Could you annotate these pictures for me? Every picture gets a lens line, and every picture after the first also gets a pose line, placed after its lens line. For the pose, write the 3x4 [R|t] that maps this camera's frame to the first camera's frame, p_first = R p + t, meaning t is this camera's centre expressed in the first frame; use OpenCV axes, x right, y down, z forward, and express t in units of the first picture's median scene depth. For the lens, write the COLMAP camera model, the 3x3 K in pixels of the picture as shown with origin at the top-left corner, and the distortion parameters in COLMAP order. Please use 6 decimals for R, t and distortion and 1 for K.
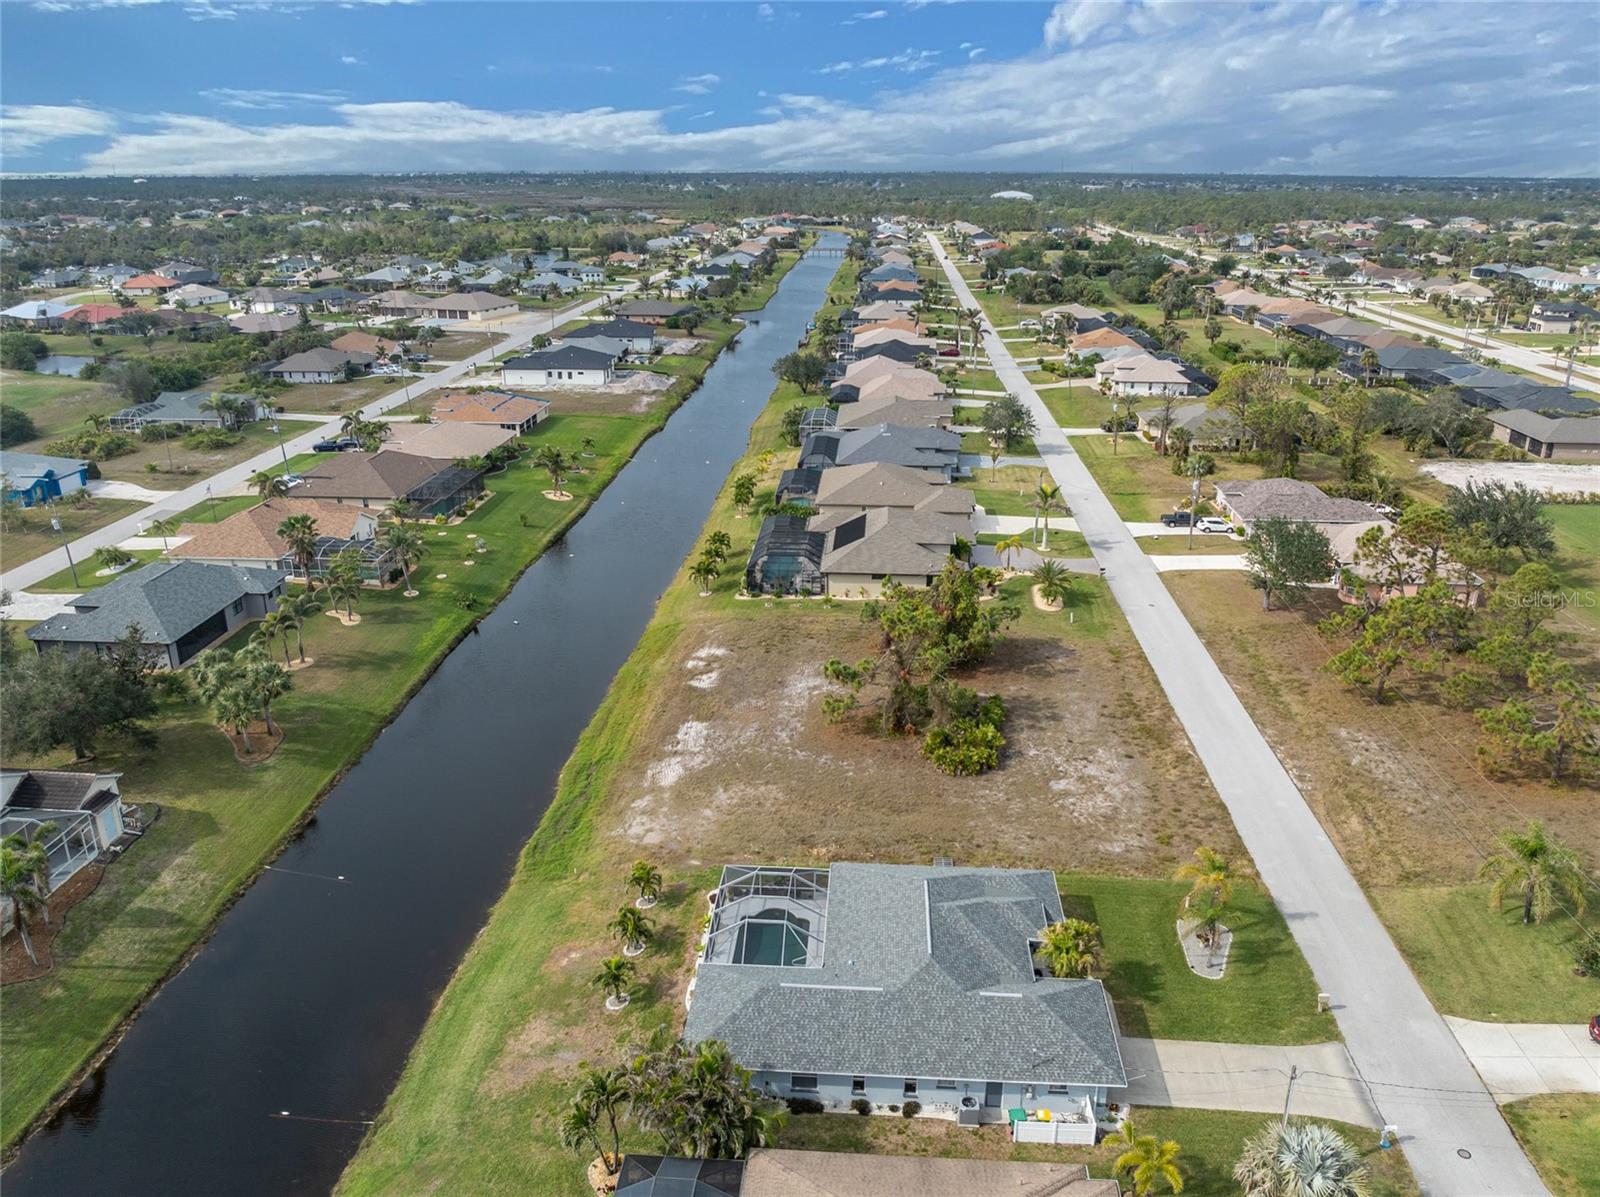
lens RADIAL K [[1123.1, 0, 800.0], [0, 1123.1, 598.5], [0, 0, 1]] dist [-0.030836, -0.001335]
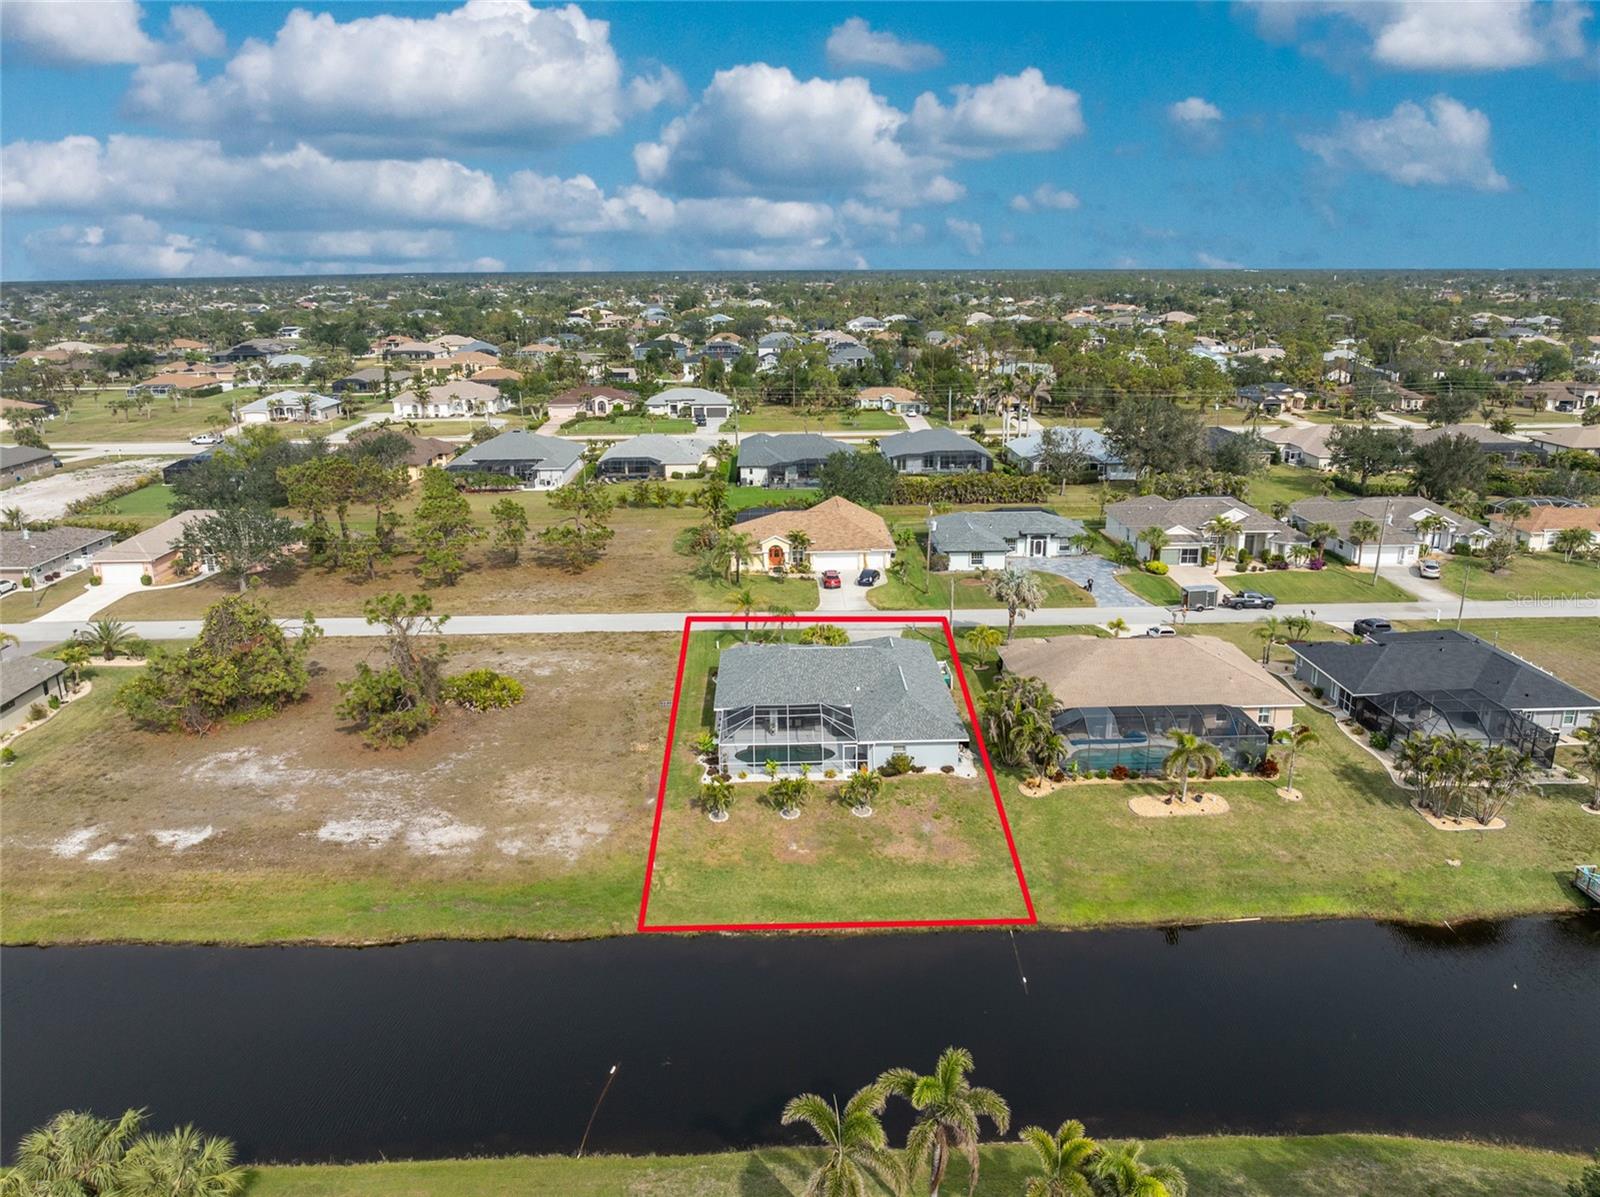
lens RADIAL K [[1147.2, 0, 730.6], [0, 1147.2, 598.7], [0, 0, 1]] dist [0.001332, 0.000214]
pose [[-0.047134, -0.272101, 0.961114, -1.225000], [0.362350, 0.891987, 0.270300, -0.212779], [-0.930849, 0.361000, 0.056553, 0.949086]]
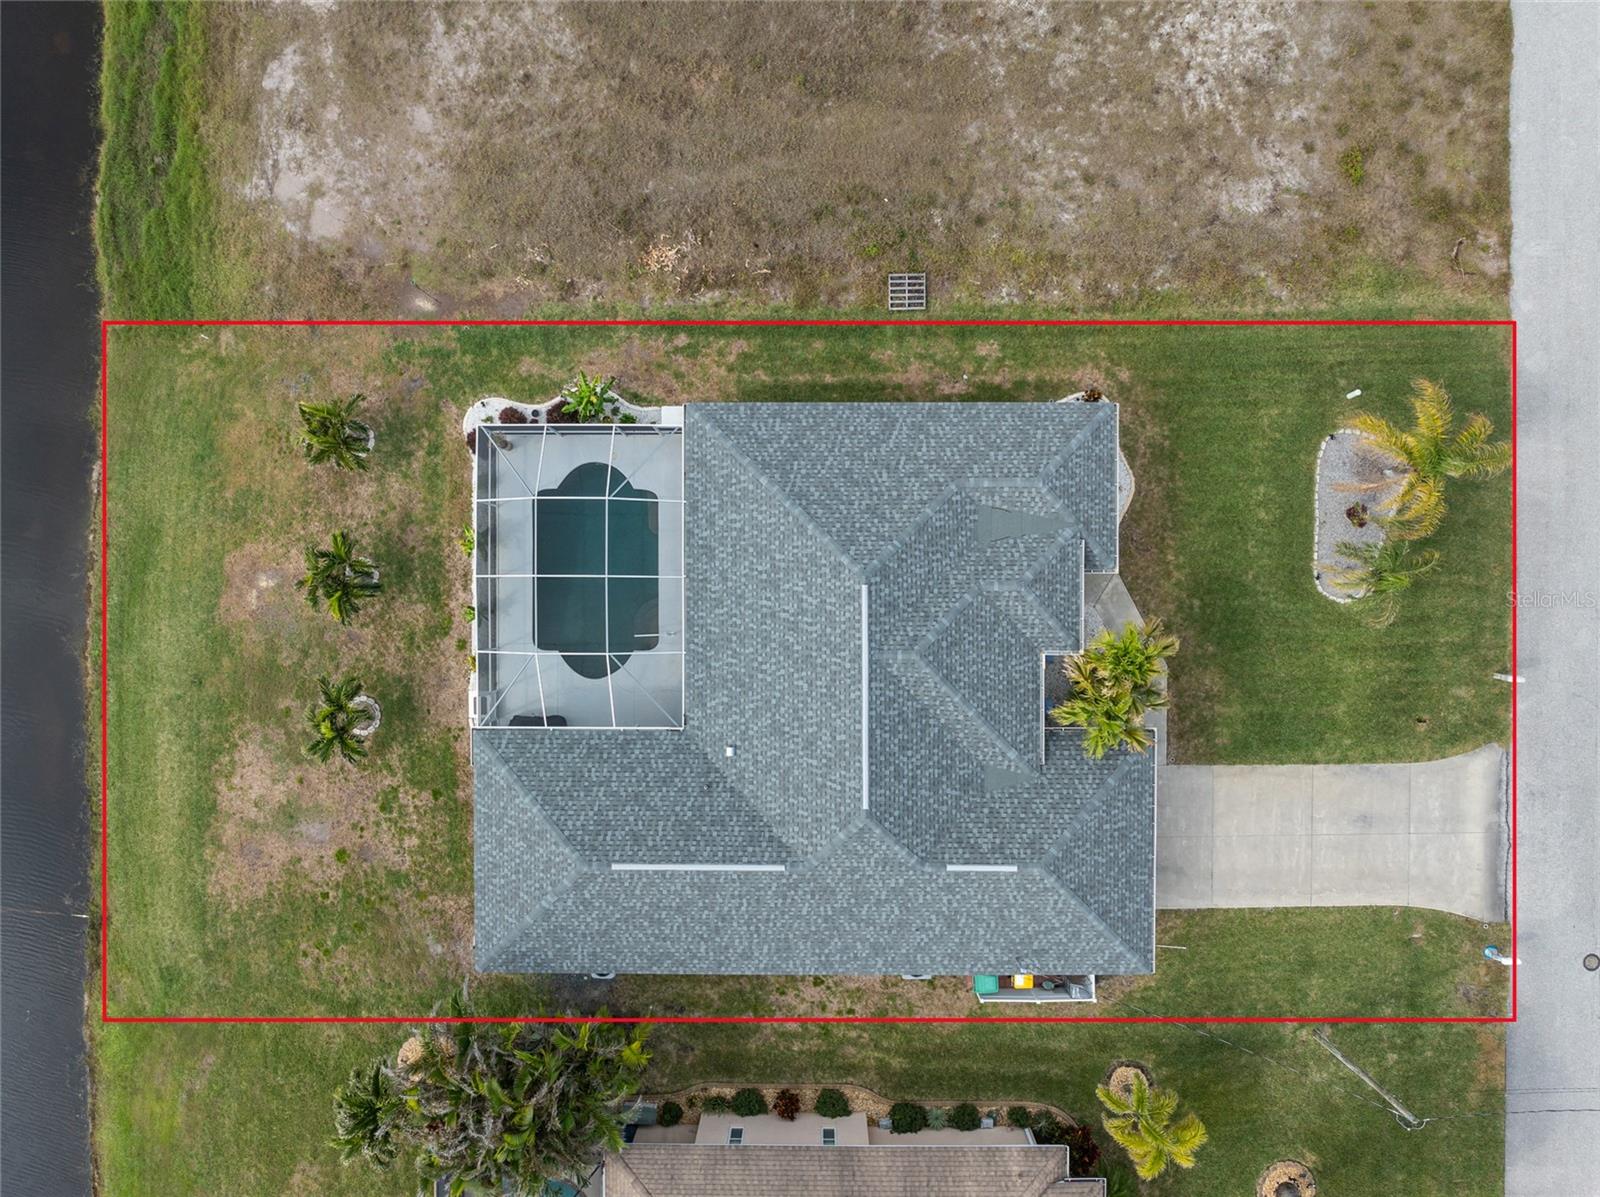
lens RADIAL K [[1139.0, 0, 800.0], [0, 1139.0, 598.5], [0, 0, 1]] dist [-0.032918, -0.000547]
pose [[0.997090, -0.075567, -0.010008, 0.085868], [0.036217, 0.354103, 0.934505, -0.229531], [-0.067074, -0.932148, 0.355809, 0.795868]]
